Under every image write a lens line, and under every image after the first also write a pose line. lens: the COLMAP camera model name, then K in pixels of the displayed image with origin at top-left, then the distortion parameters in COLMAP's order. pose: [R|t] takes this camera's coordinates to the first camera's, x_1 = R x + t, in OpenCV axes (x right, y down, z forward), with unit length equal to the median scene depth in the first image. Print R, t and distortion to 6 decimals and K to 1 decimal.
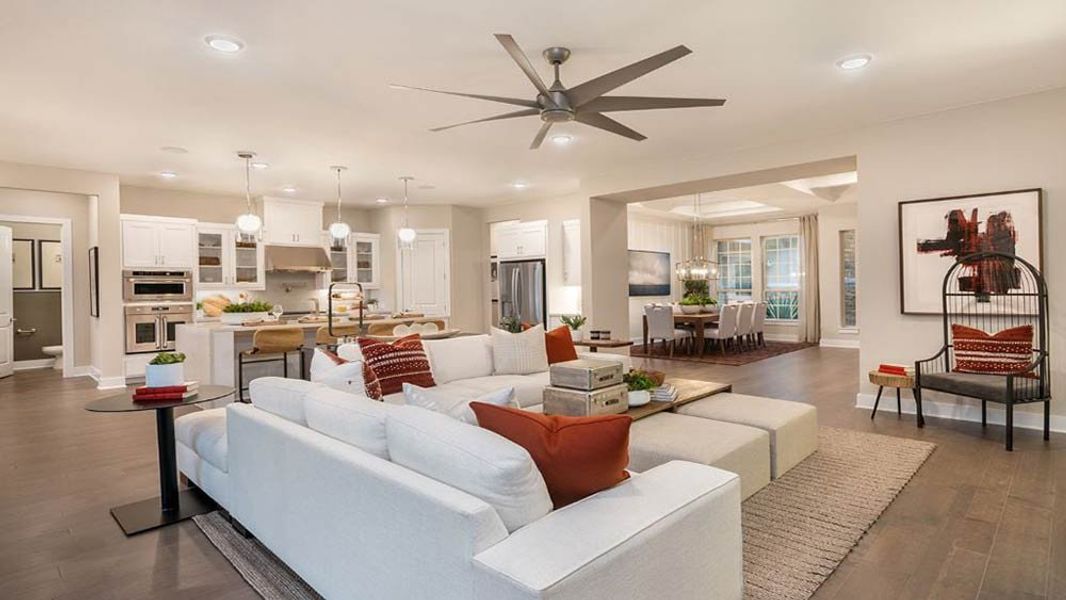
lens RADIAL K [[542.4, 0, 533.0], [0, 542.4, 293.3], [0, 0, 1]] dist [-0.022355, 0.000016]
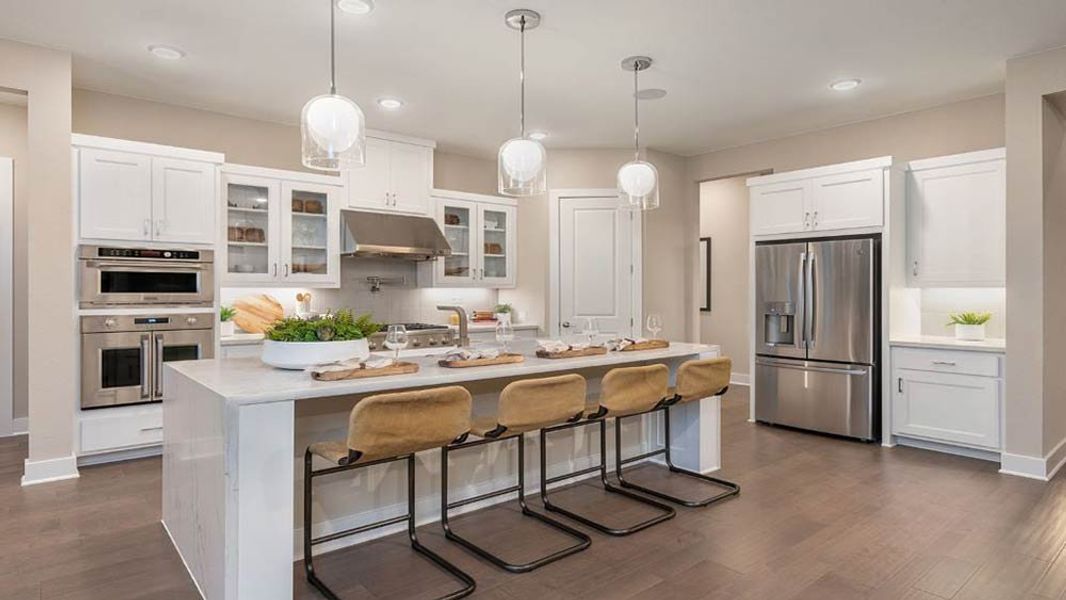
lens RADIAL K [[580.0, 0, 540.5], [0, 580.0, 296.6], [0, 0, 1]] dist [-0.000969, -0.000064]
pose [[0.996151, 0.014947, -0.086371, -0.247929], [-0.014682, 0.999885, 0.003705, -0.002220], [0.086416, -0.002422, 0.996256, 0.433054]]
